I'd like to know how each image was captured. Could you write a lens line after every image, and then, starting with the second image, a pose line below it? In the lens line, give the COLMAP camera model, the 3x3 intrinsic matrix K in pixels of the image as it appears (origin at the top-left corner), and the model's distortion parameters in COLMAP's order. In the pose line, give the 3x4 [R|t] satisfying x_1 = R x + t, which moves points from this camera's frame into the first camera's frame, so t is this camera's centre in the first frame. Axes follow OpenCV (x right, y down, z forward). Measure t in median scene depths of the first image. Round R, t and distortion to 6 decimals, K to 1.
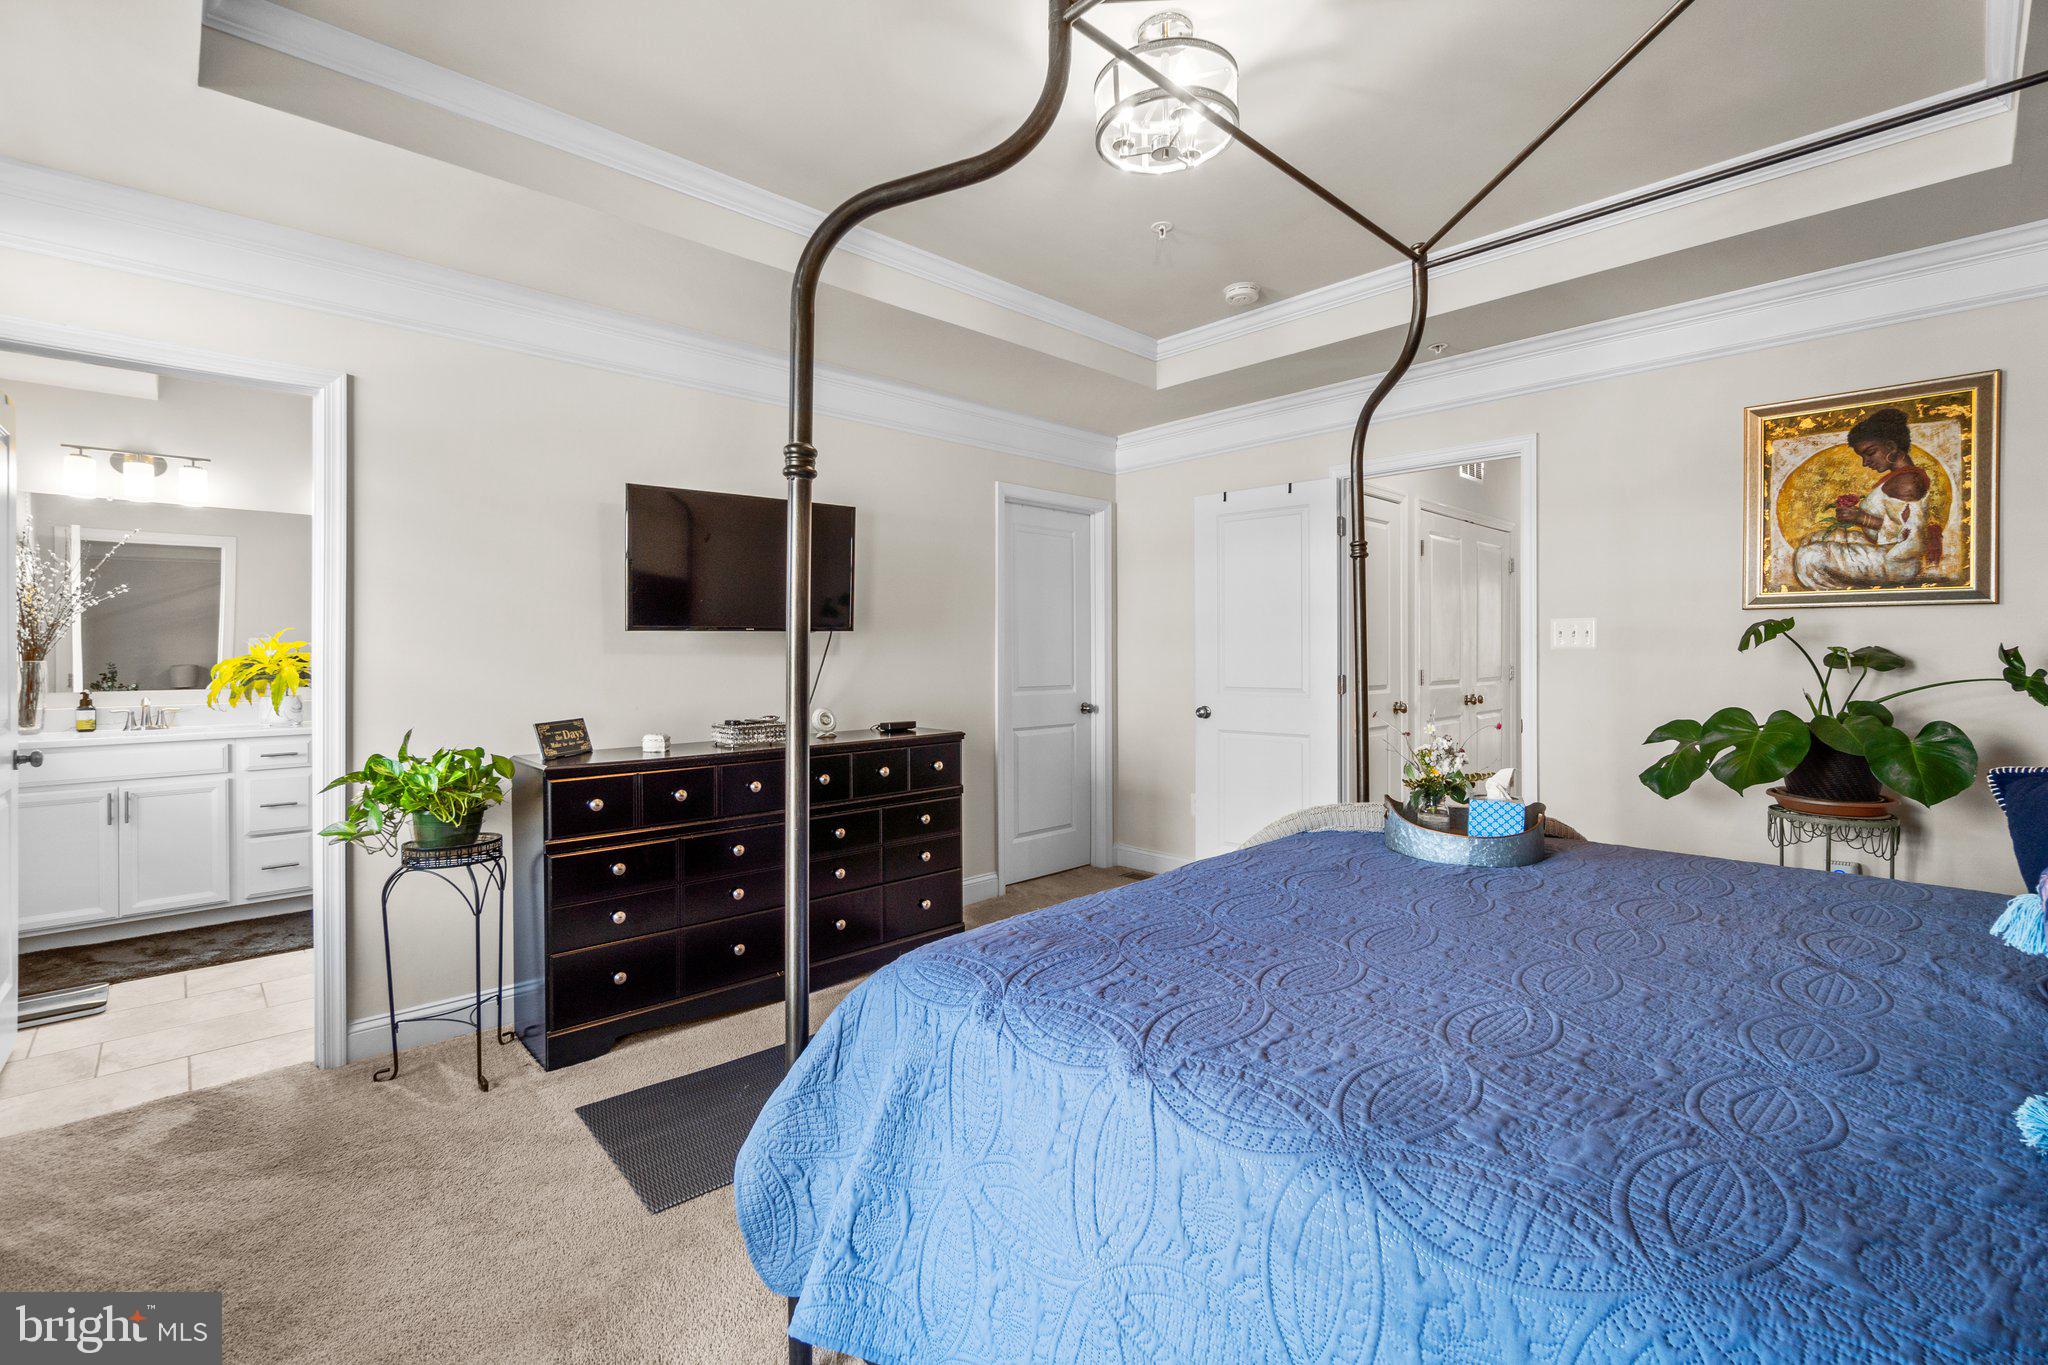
lens RADIAL K [[893.7, 0, 1023.9], [0, 893.7, 662.6], [0, 0, 1]] dist [-0.004907, 0.000485]
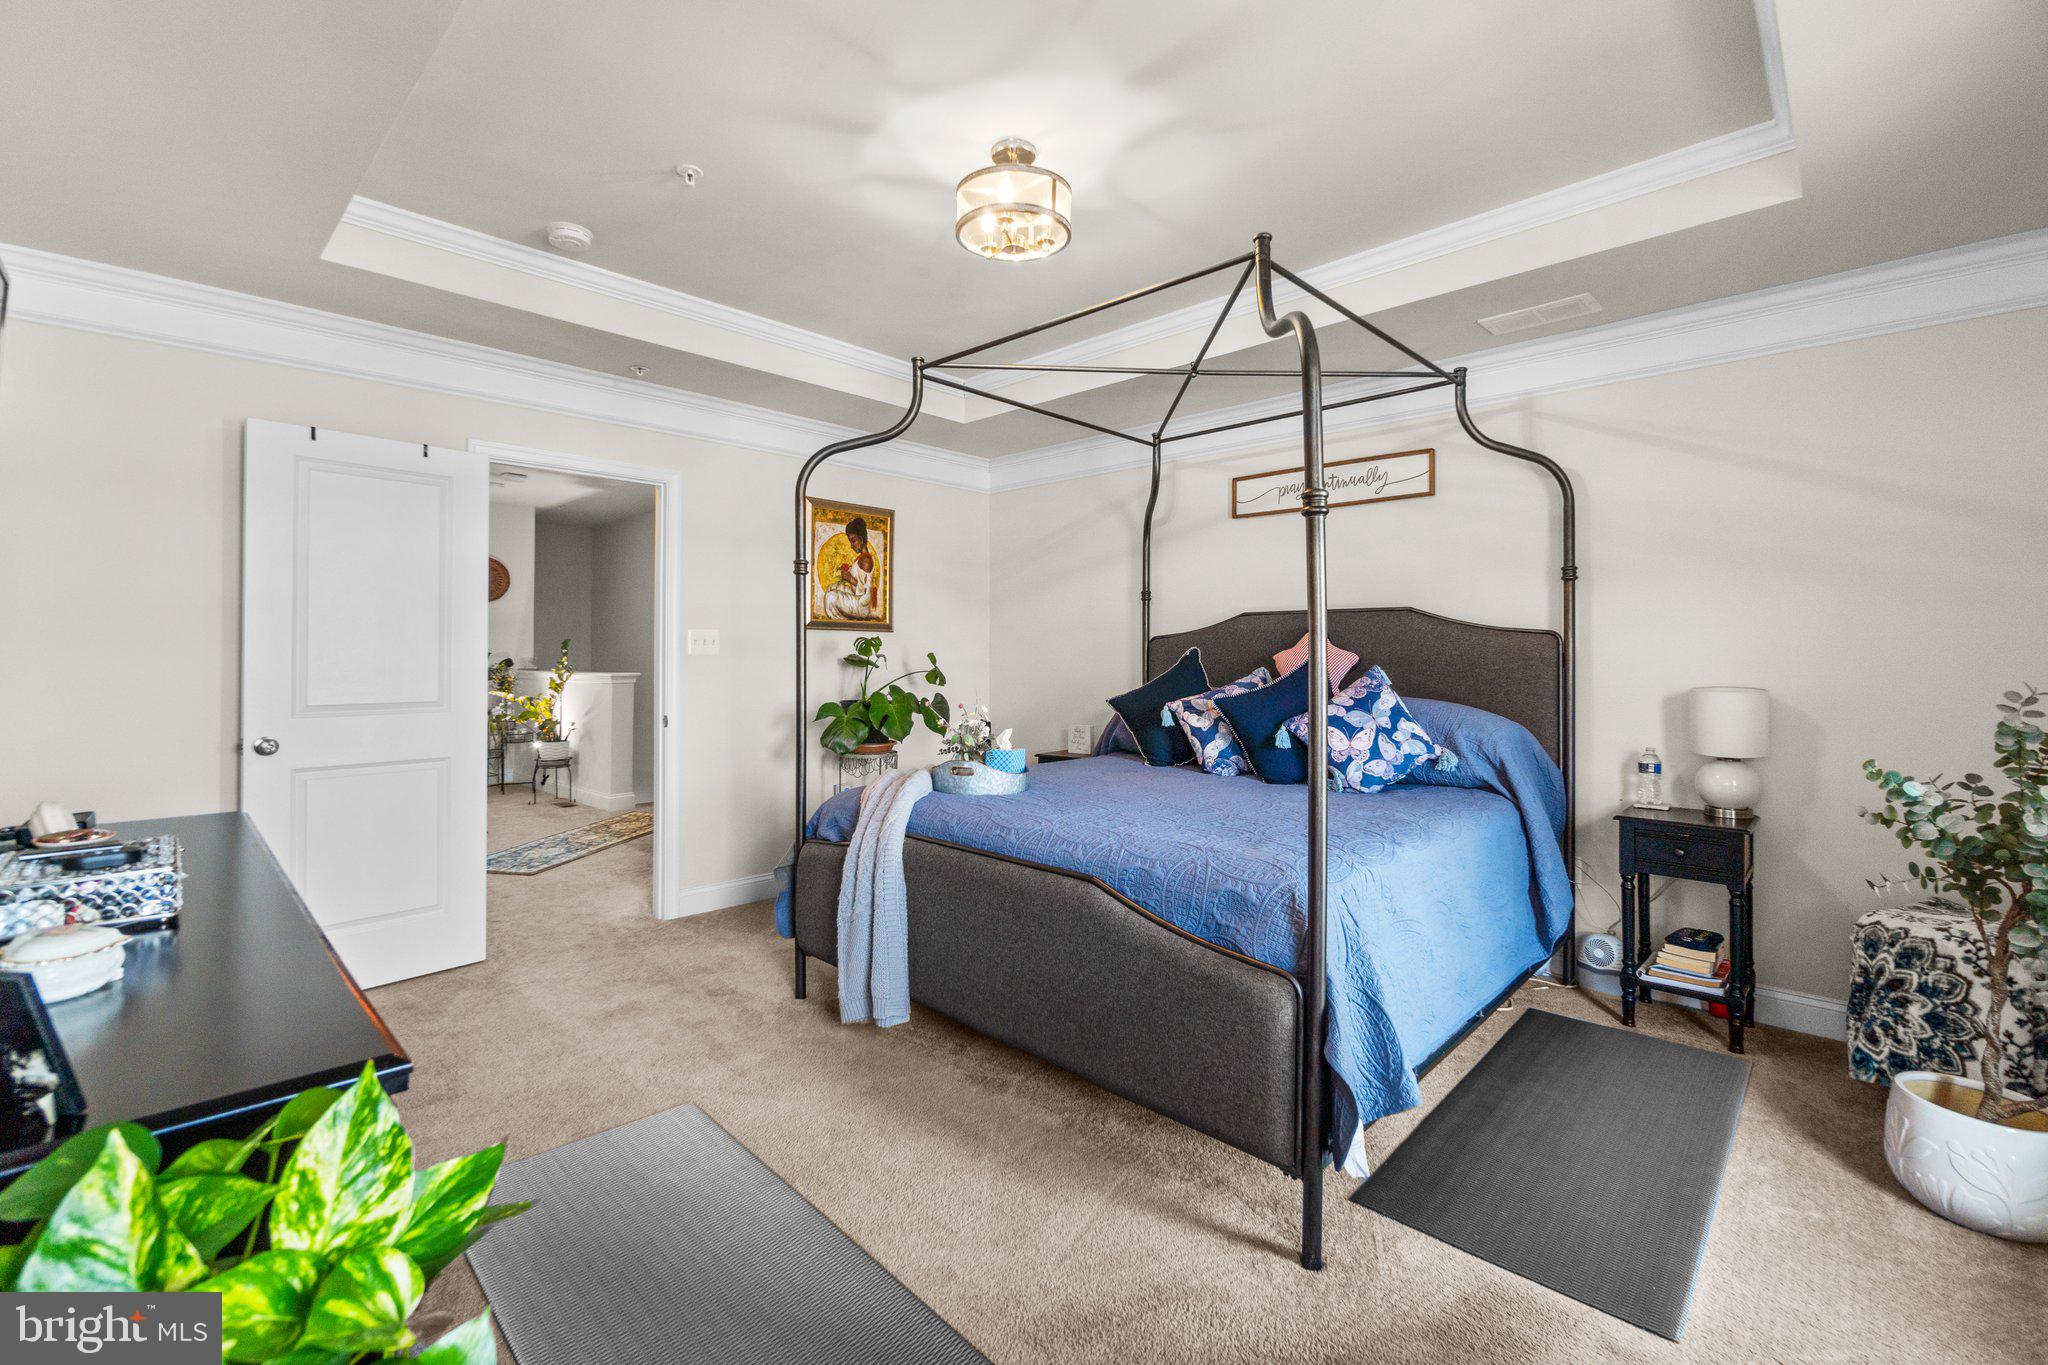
lens RADIAL K [[893.7, 0, 1018.1], [0, 893.7, 668.5], [0, 0, 1]] dist [-0.004907, 0.000485]
pose [[-0.028957, -0.007700, 0.999551, -0.689965], [0.011295, 0.999904, 0.008030, -0.001063], [-0.999517, 0.011522, -0.028867, 0.659205]]
